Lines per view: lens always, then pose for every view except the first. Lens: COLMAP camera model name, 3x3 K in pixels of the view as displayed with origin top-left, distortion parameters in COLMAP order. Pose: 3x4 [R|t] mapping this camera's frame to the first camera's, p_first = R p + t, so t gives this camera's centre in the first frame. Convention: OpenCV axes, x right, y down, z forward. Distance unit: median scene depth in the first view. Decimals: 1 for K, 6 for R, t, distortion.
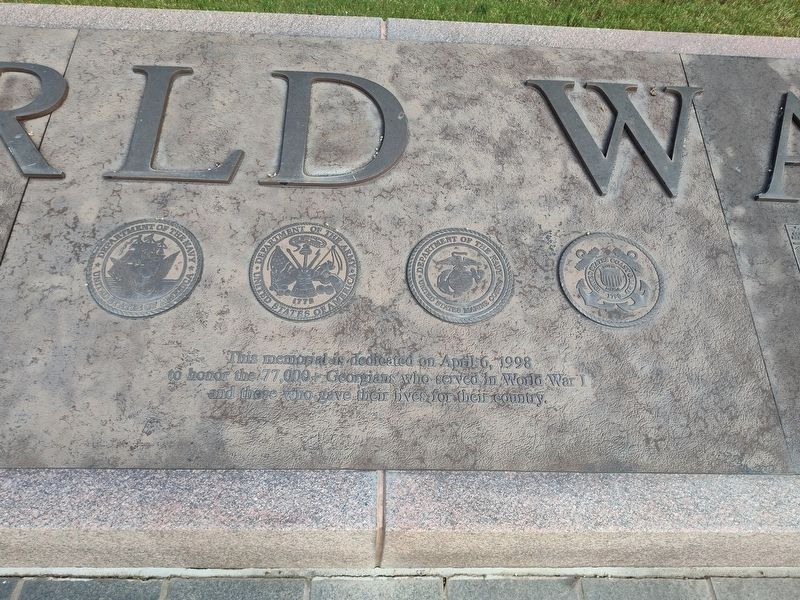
lens RADIAL K [[533.4, 0, 400.0], [0, 533.4, 300.0], [0, 0, 1]] dist [0.003277, -0.001439]
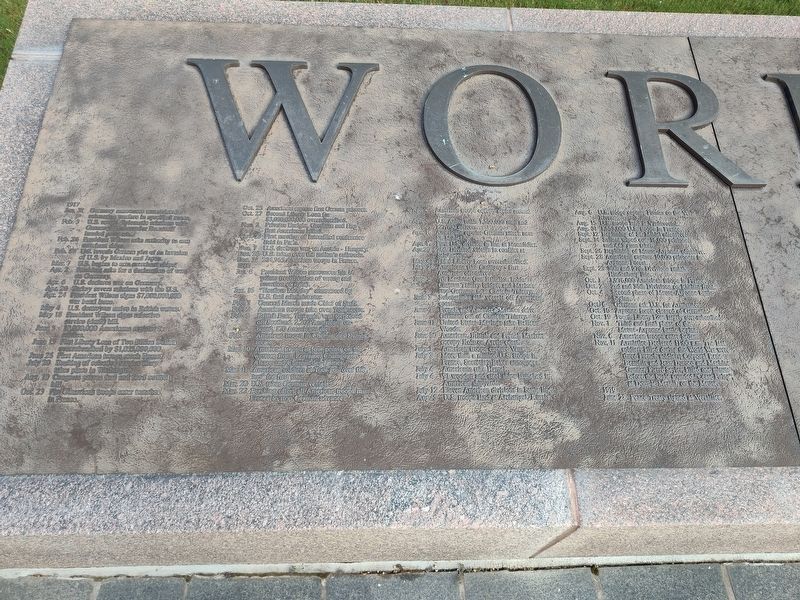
lens RADIAL K [[539.5, 0, 399.3], [0, 539.5, 329.6], [0, 0, 1]] dist [-0.000240, 0.000045]
pose [[0.999823, -0.015467, 0.010685, -1.308543], [0.014806, 0.998122, 0.059449, -0.025583], [-0.011584, -0.059281, 0.998174, -0.051010]]
